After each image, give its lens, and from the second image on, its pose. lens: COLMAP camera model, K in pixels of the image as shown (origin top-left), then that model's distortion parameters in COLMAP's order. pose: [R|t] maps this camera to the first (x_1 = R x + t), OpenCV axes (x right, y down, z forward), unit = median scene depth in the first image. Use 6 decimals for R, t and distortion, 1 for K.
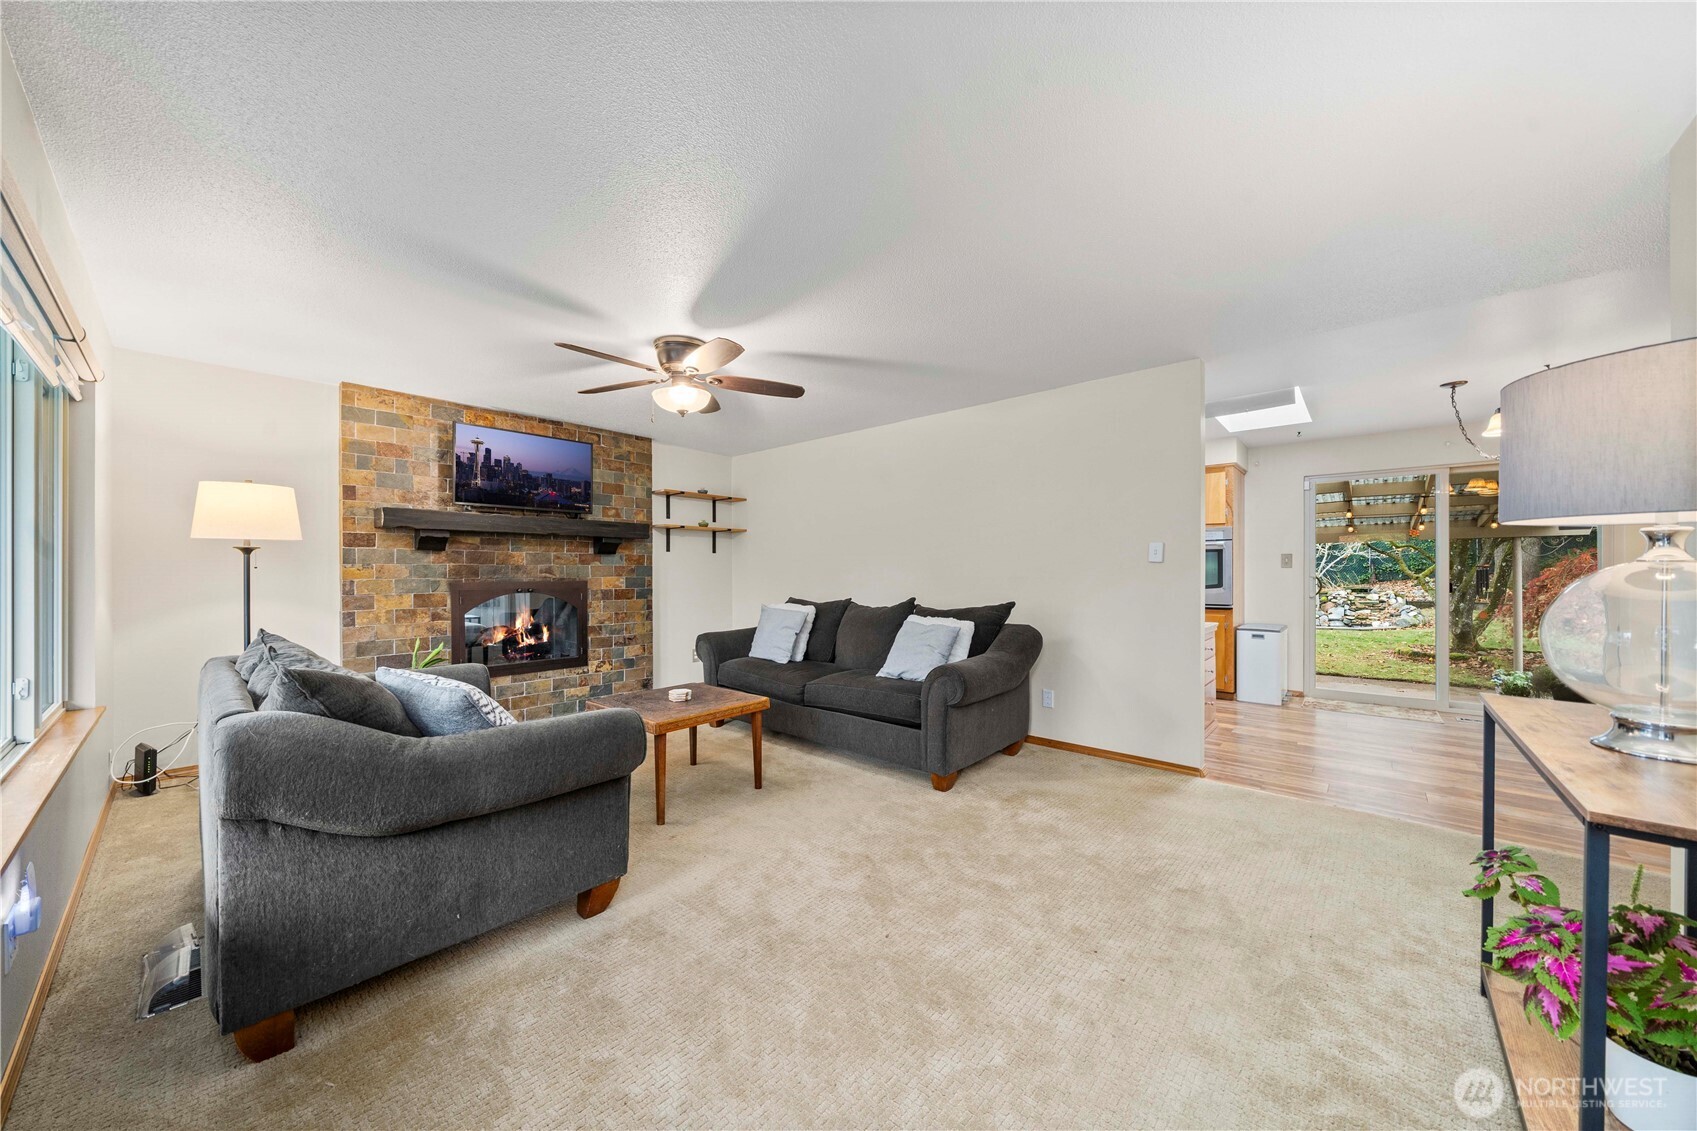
lens RADIAL K [[586.3, 0, 845.8], [0, 586.3, 571.5], [0, 0, 1]] dist [-0.000976, -0.000037]
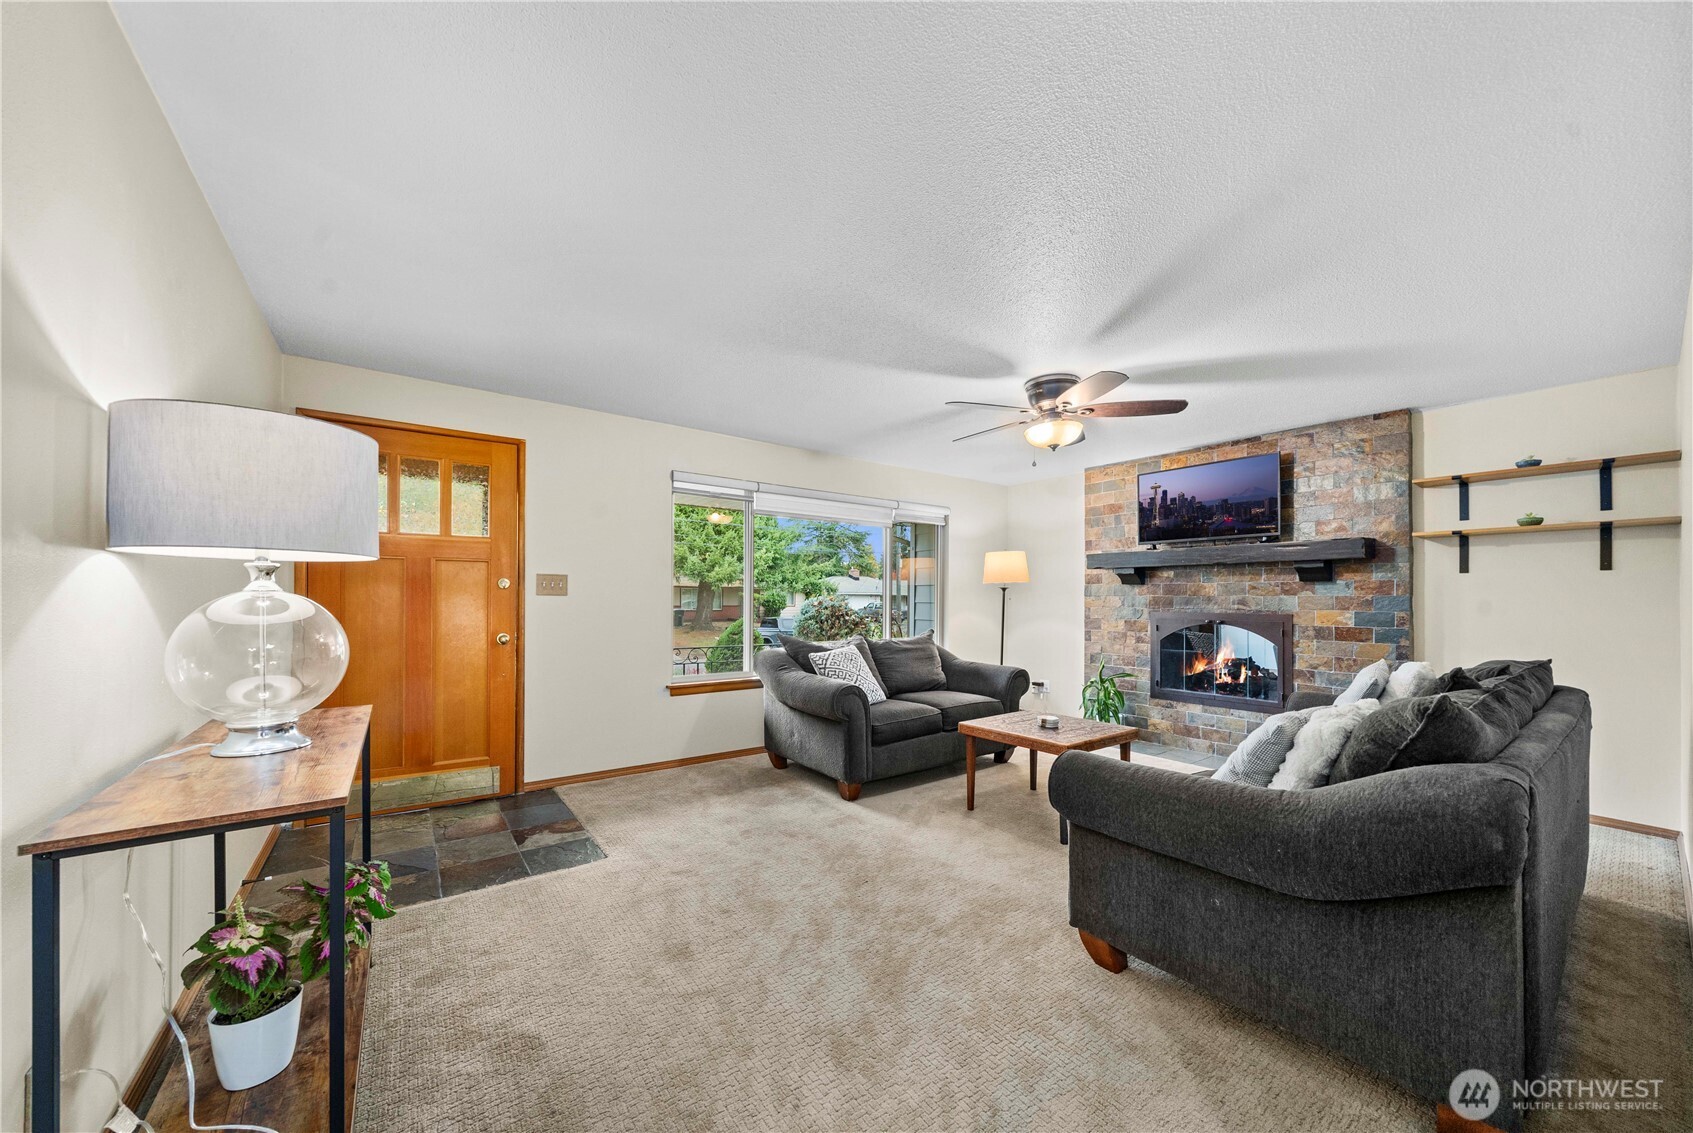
lens RADIAL K [[584.9, 0, 815.8], [0, 584.9, 594.4], [0, 0, 1]] dist [-0.000976, -0.000037]
pose [[-0.215964, -0.008822, -0.976361, 0.573124], [-0.006890, 0.999948, -0.007511, -0.001953], [0.976377, 0.005105, -0.216014, 0.574857]]
